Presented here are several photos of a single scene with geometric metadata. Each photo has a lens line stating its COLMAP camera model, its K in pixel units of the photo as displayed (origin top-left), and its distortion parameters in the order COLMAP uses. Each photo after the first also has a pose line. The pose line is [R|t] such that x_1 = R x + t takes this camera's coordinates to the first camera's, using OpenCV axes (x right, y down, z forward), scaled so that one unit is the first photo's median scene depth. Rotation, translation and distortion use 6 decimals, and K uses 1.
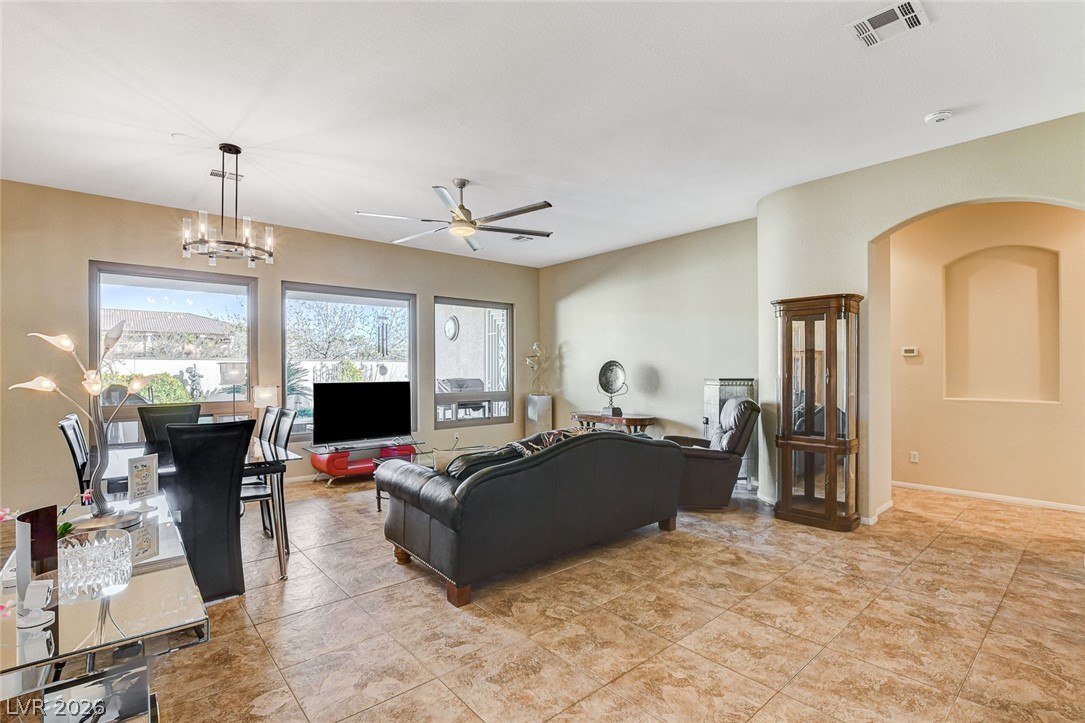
lens RADIAL K [[501.4, 0, 545.9], [0, 501.4, 368.7], [0, 0, 1]] dist [-0.019938, 0.000764]
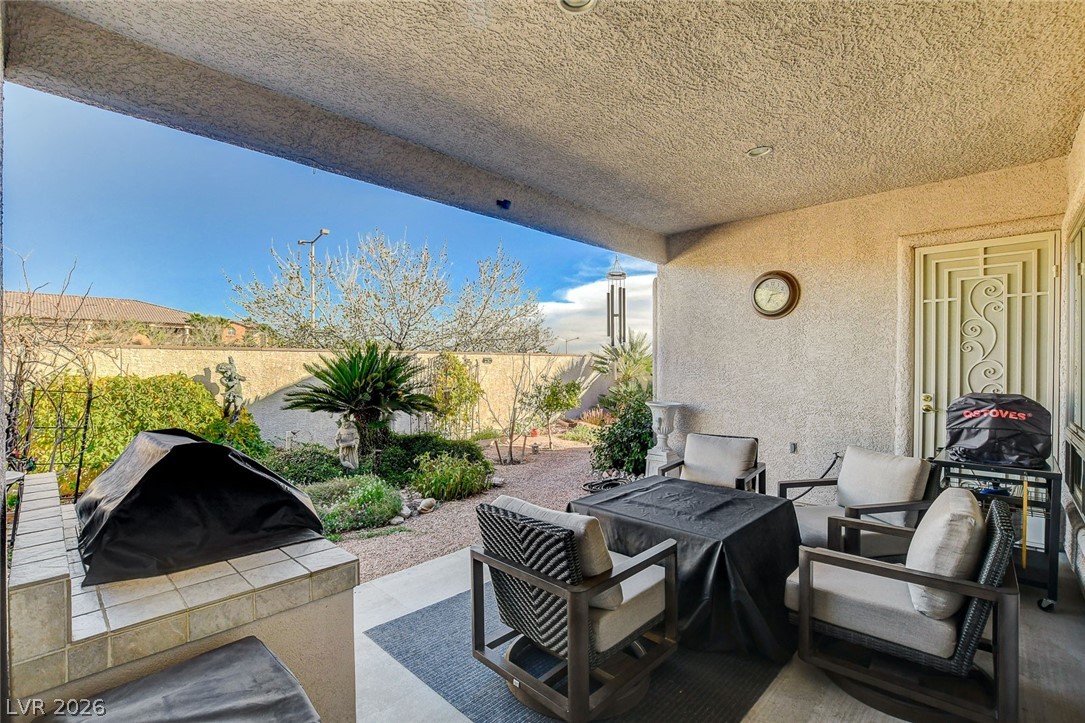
lens RADIAL K [[491.7, 0, 541.4], [0, 491.7, 368.1], [0, 0, 1]] dist [-0.018899, 0.000893]
pose [[0.996901, 0.001995, 0.078635, -1.391236], [-0.003119, 0.999895, 0.014171, -0.021329], [-0.078598, -0.014372, 0.996803, 1.447381]]
